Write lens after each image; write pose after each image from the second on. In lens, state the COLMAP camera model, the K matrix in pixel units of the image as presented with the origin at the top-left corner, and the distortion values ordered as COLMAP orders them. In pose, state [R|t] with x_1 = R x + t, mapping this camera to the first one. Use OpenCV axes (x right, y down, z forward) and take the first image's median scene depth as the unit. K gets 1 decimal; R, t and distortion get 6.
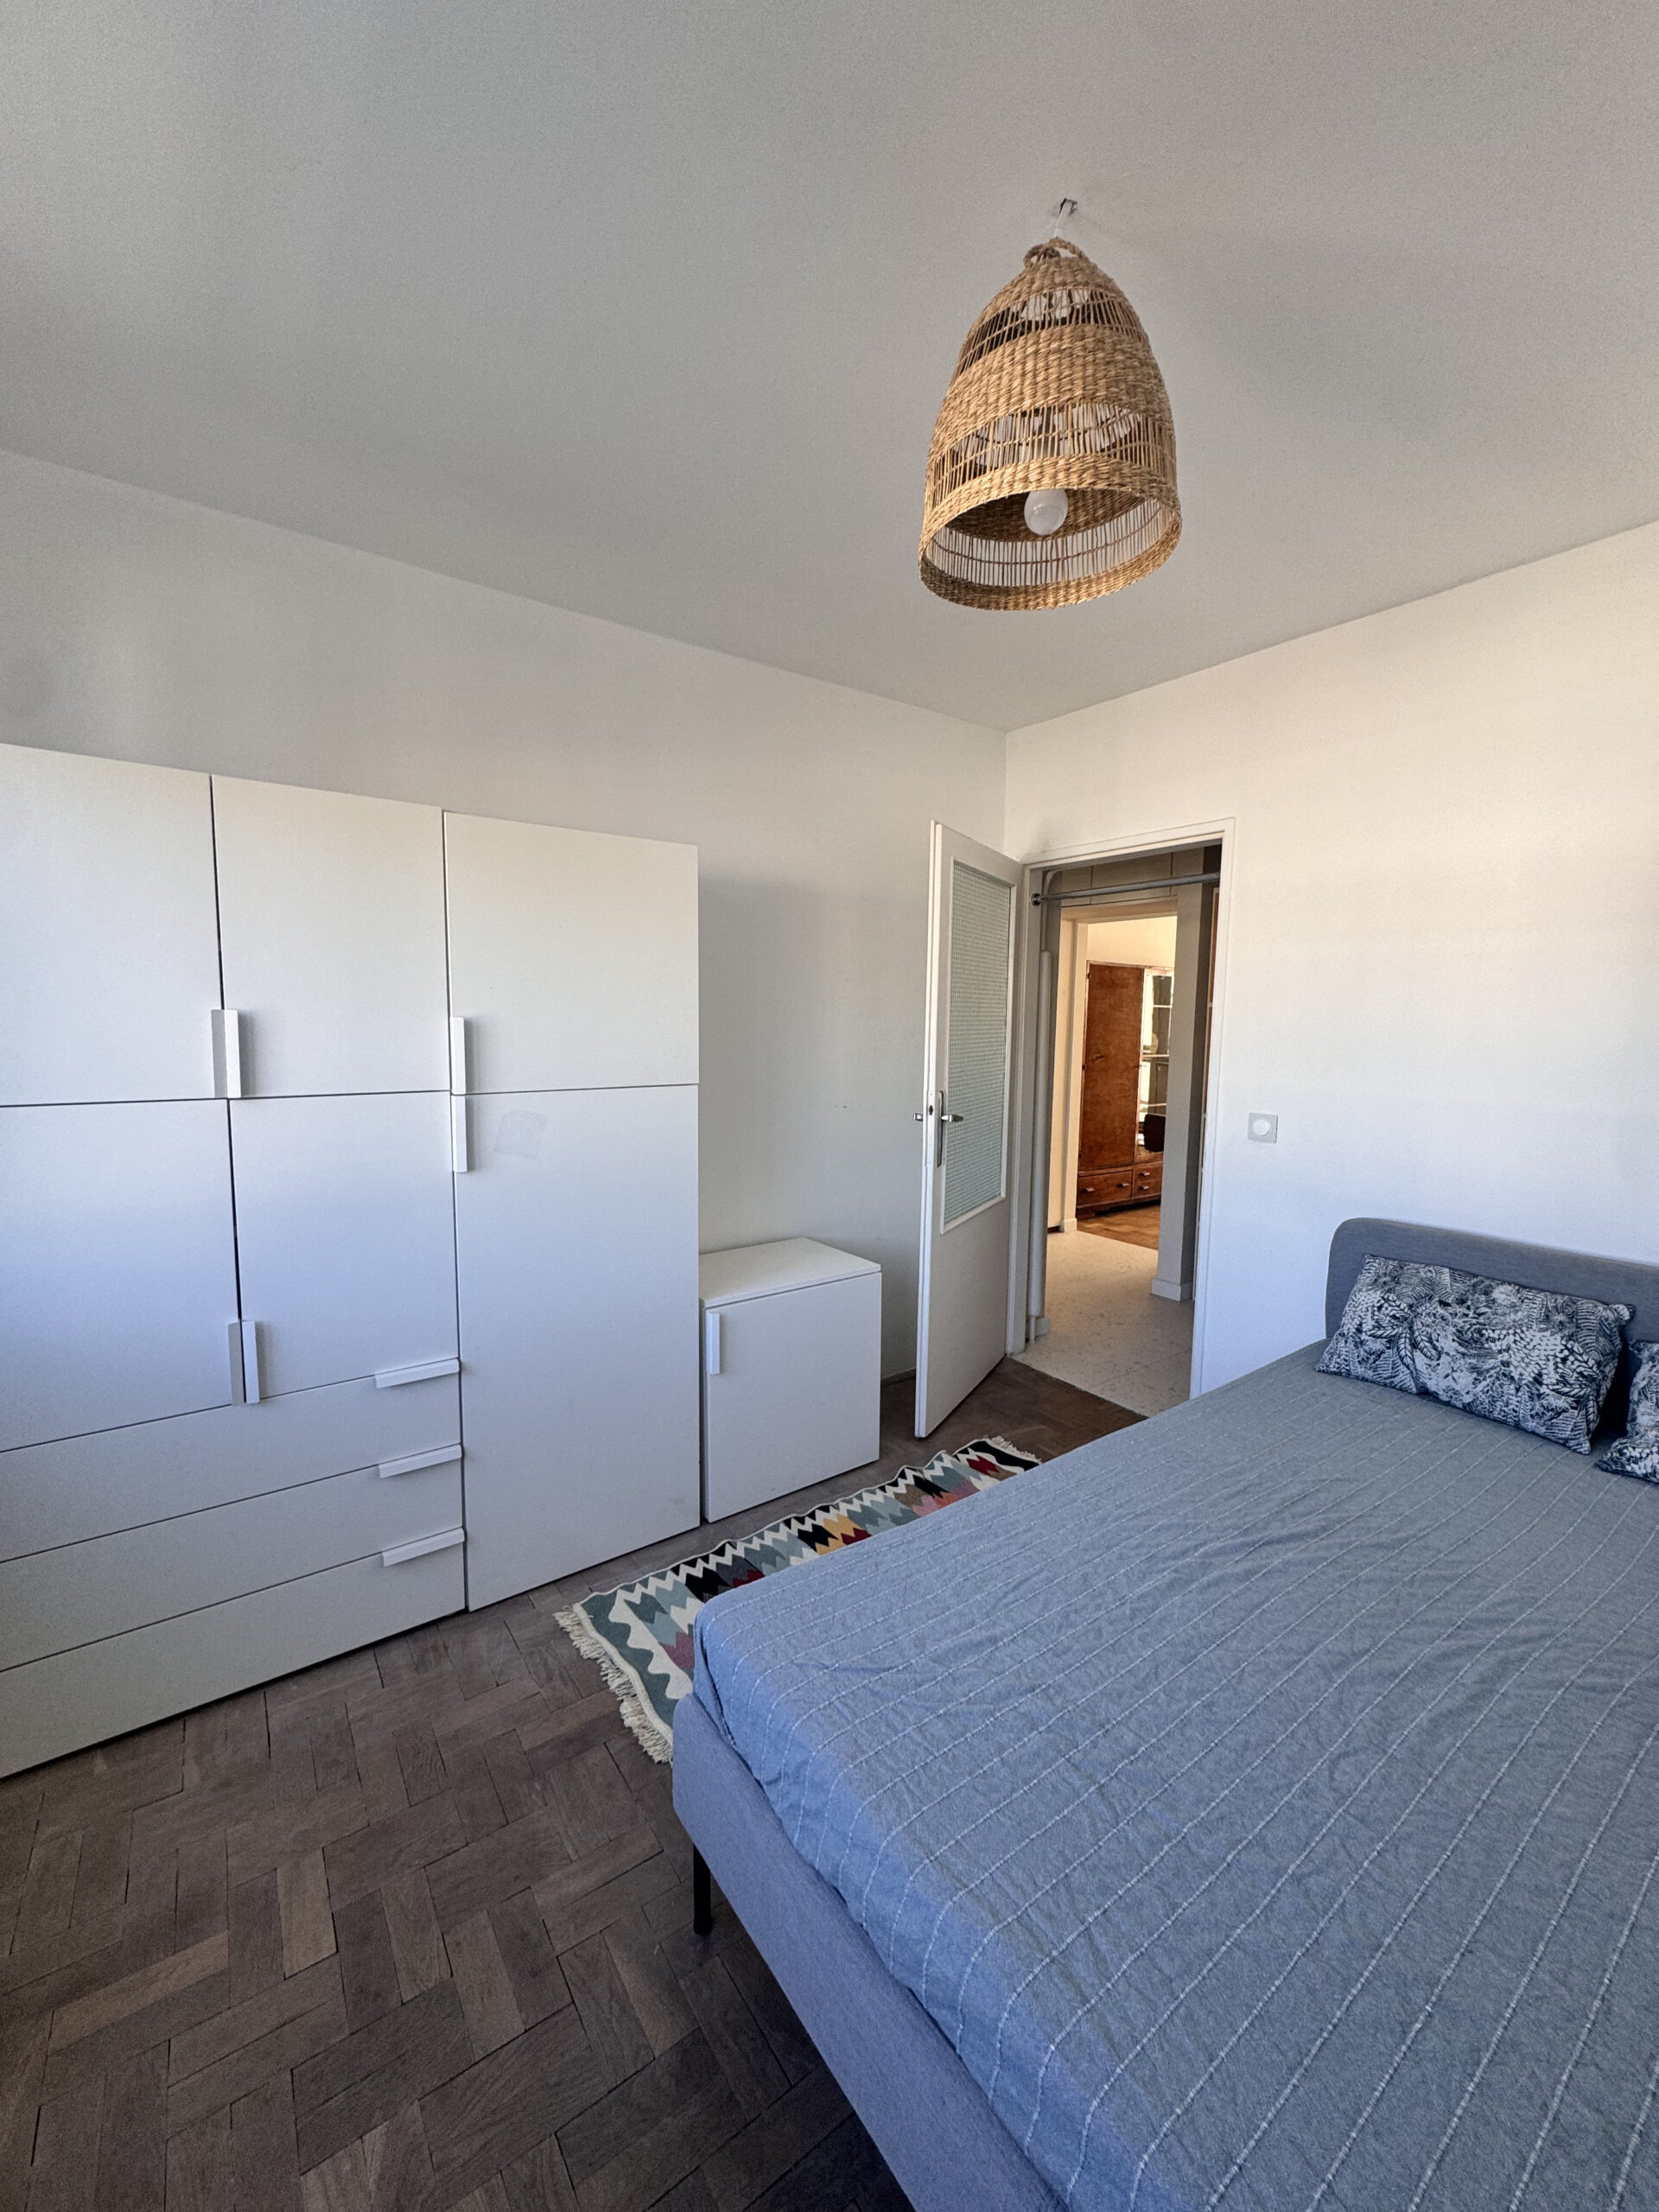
lens RADIAL K [[882.3, 0, 829.5], [0, 882.3, 1106.0], [0, 0, 1]] dist [-0.001012, -0.000583]
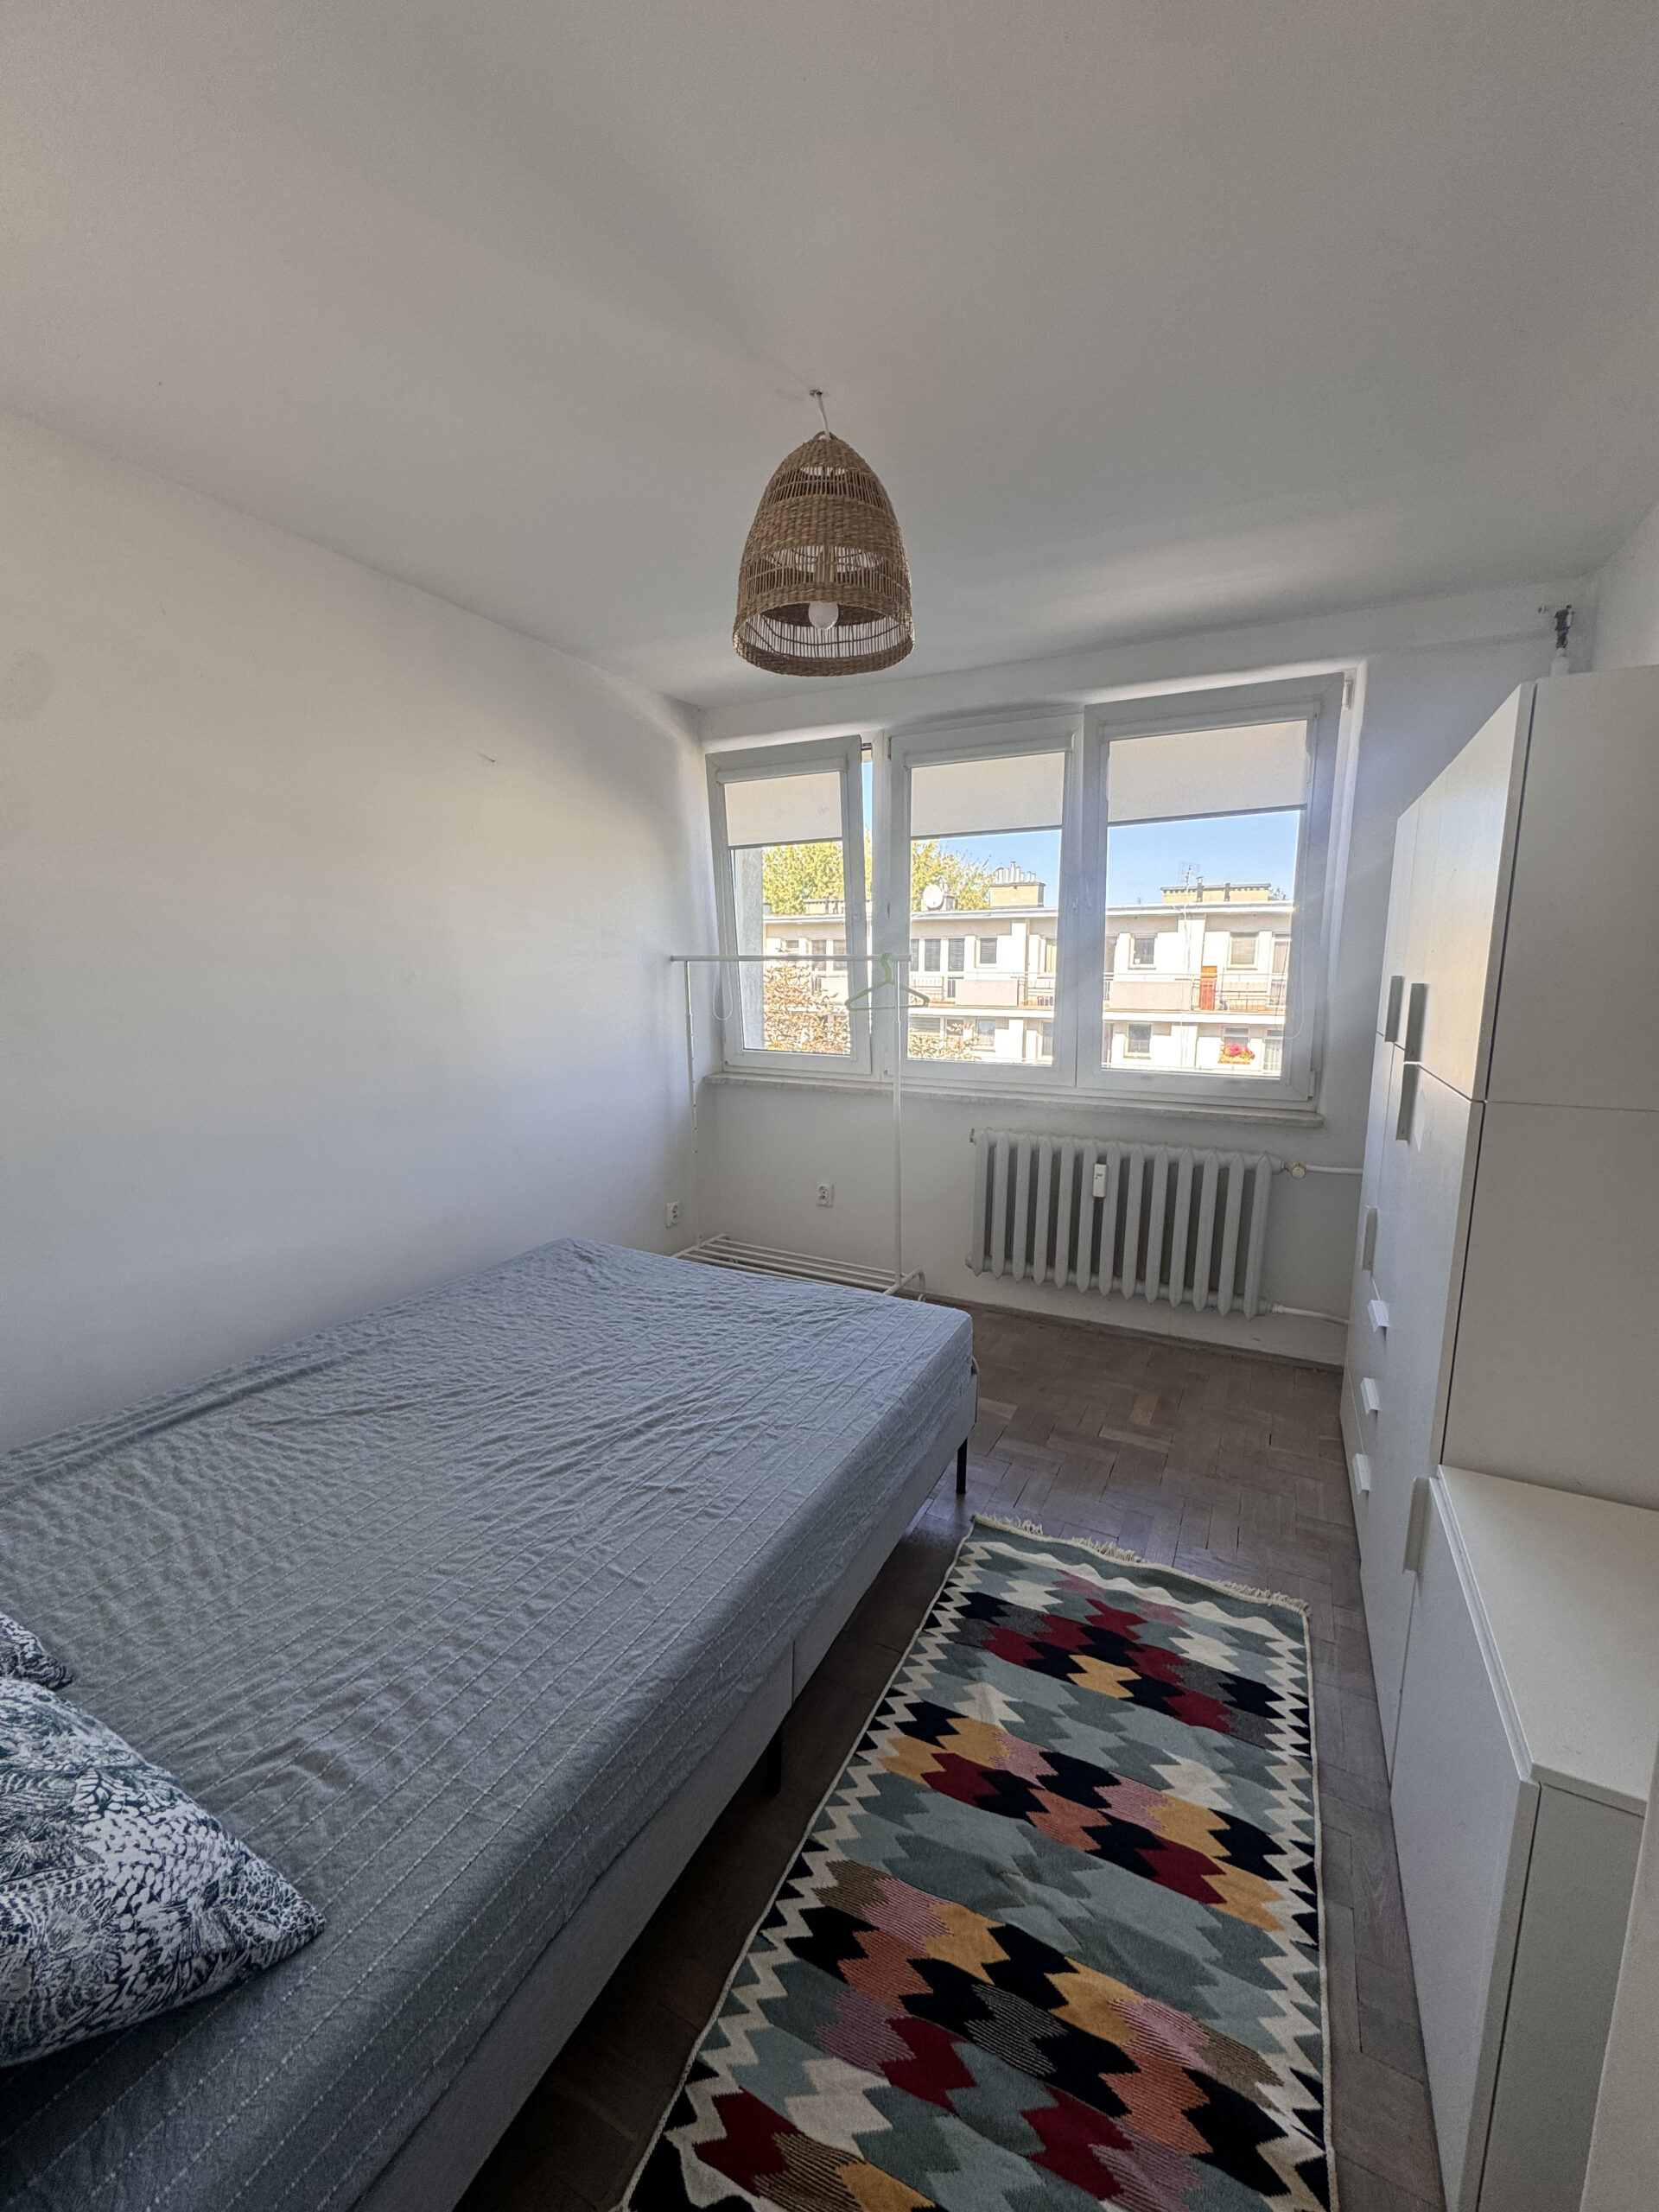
lens RADIAL K [[882.3, 0, 829.5], [0, 882.3, 1106.0], [0, 0, 1]] dist [-0.001012, -0.000583]
pose [[-0.889165, 0.061902, -0.453380, 0.532789], [-0.059459, 0.966777, 0.248610, -0.150479], [0.453707, 0.248013, -0.855944, 1.397946]]
